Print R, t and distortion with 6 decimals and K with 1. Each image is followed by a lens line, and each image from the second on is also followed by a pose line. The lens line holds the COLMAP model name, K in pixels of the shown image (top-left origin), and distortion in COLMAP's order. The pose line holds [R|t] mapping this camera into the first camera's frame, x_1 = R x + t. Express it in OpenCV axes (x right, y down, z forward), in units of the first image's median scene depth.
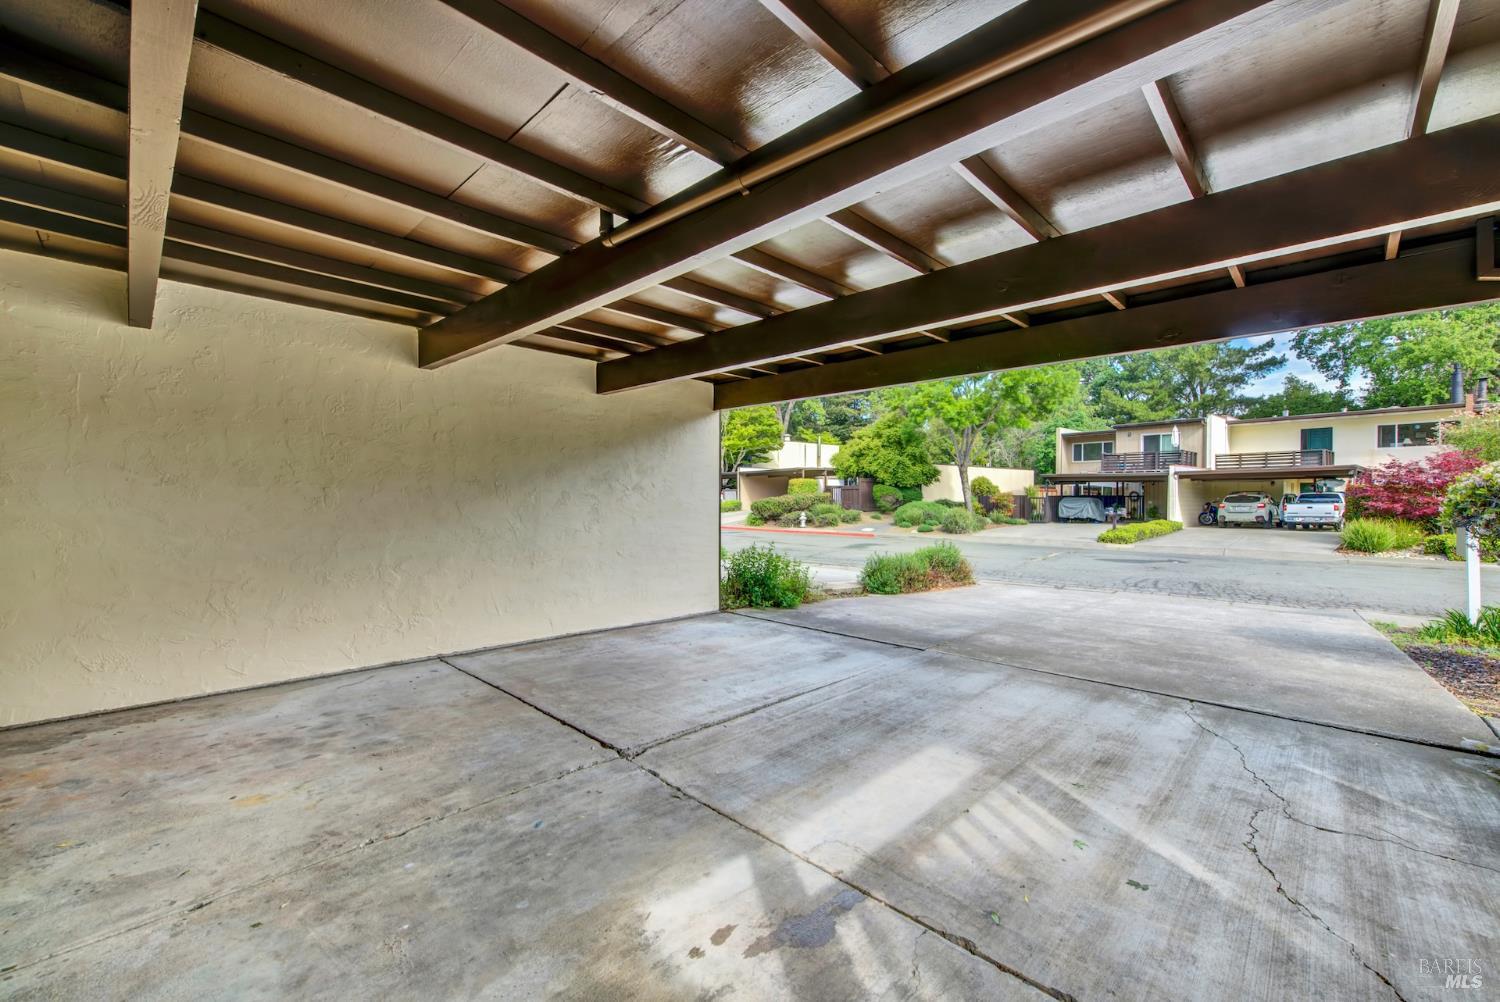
lens RADIAL K [[599.3, 0, 747.5], [0, 599.3, 502.1], [0, 0, 1]] dist [0.001927, -0.001812]
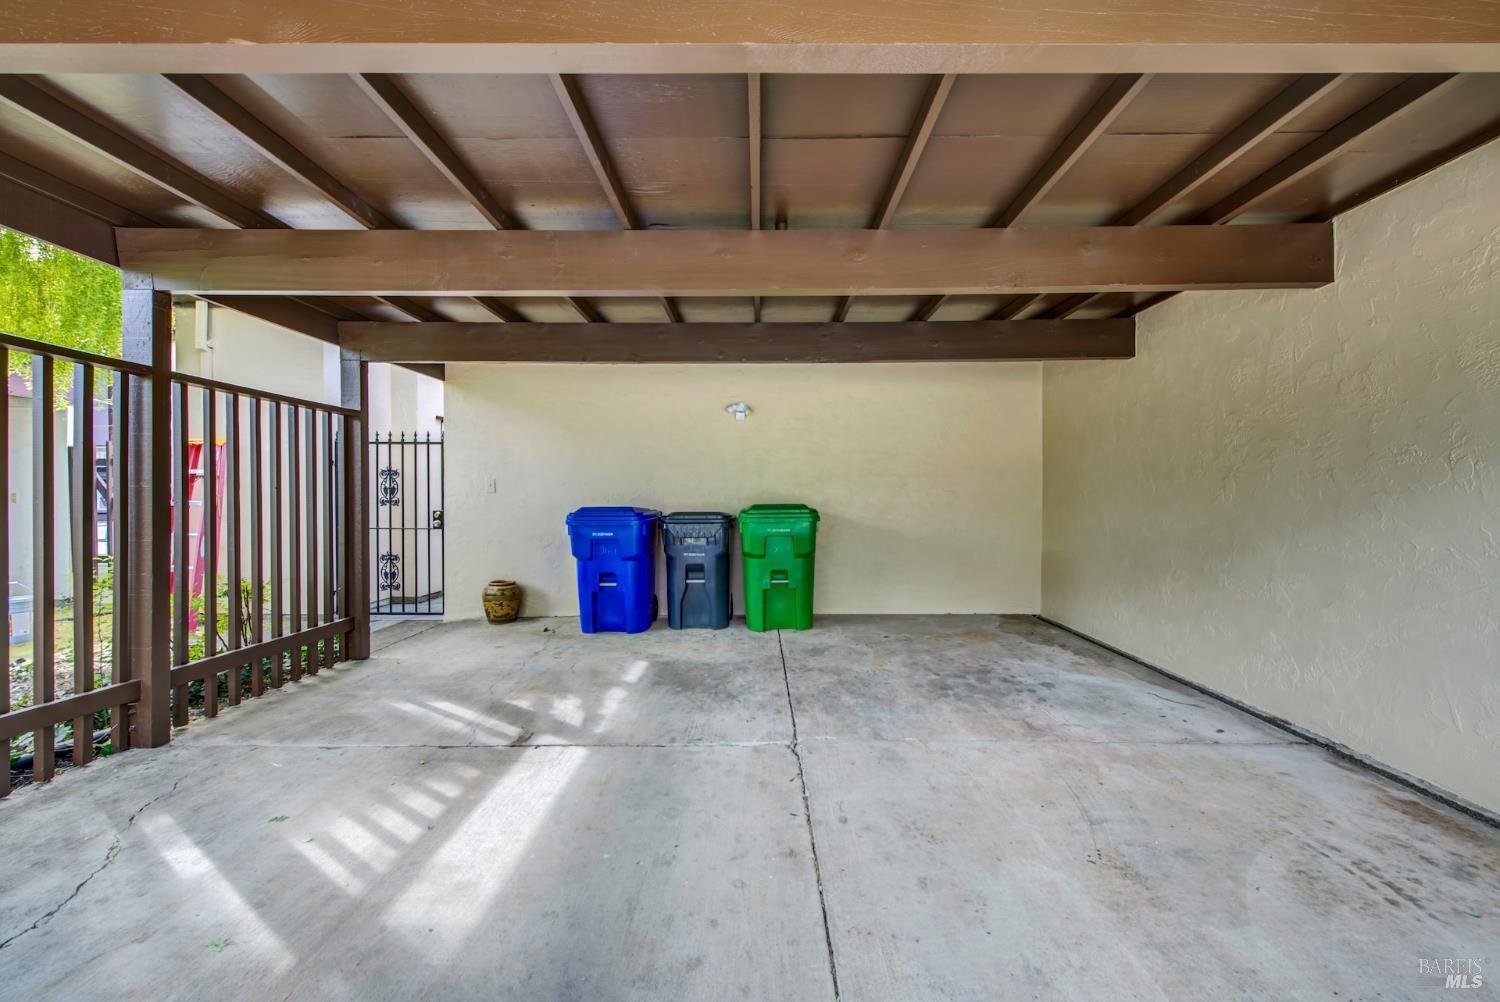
lens RADIAL K [[599.3, 0, 746.1], [0, 599.3, 491.6], [0, 0, 1]] dist [0.001927, -0.001812]
pose [[-0.726226, -0.003491, -0.687447, 0.690531], [-0.008221, 0.999960, 0.003606, 0.000890], [0.687406, 0.008270, -0.726226, 2.135798]]
